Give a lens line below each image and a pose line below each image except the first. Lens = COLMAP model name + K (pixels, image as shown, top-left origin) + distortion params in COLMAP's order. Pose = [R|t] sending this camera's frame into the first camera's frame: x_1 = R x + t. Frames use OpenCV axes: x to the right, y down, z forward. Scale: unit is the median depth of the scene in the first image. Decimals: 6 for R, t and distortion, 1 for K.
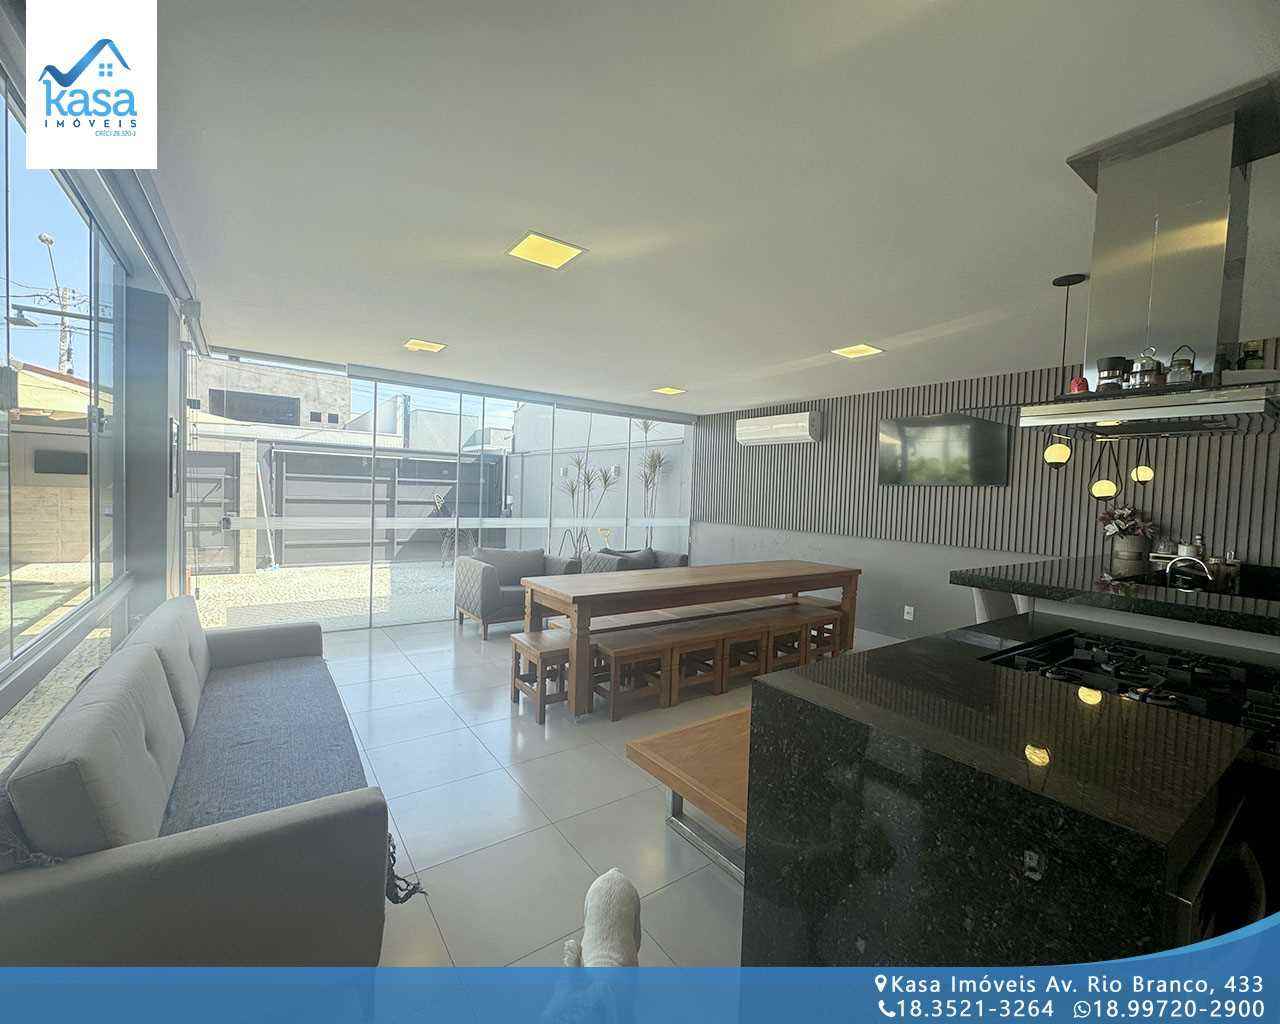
lens RADIAL K [[549.2, 0, 634.0], [0, 549.2, 513.2], [0, 0, 1]] dist [0.002253, 0.000052]
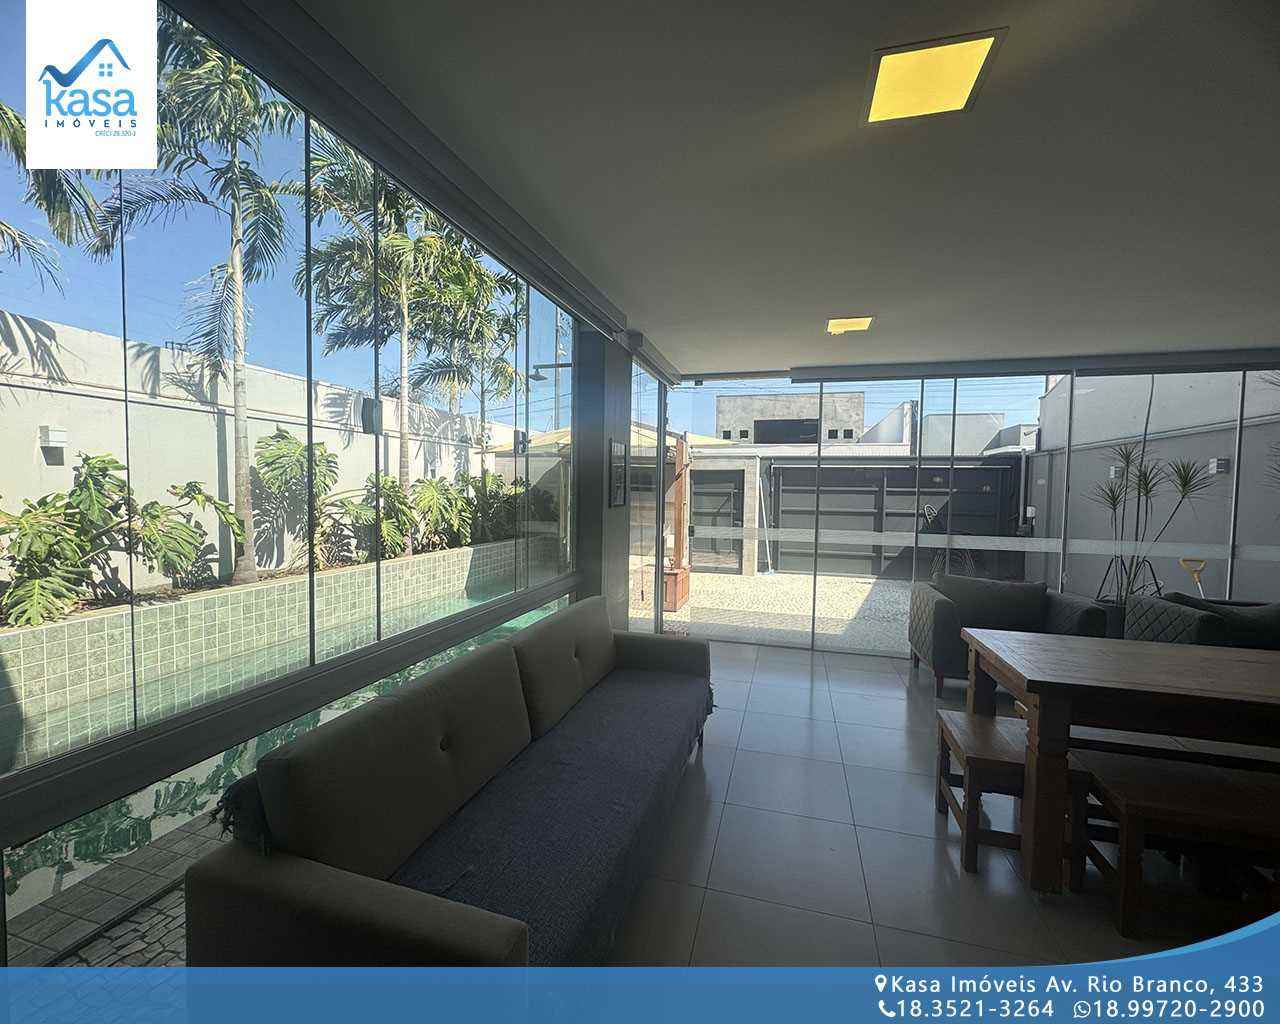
lens RADIAL K [[549.2, 0, 638.1], [0, 549.2, 516.1], [0, 0, 1]] dist [0.002253, 0.000052]
pose [[0.638298, 0.011583, -0.769702, 0.022820], [-0.024074, 0.999698, -0.004920, -0.002642], [0.769413, 0.021670, 0.638385, 0.100001]]
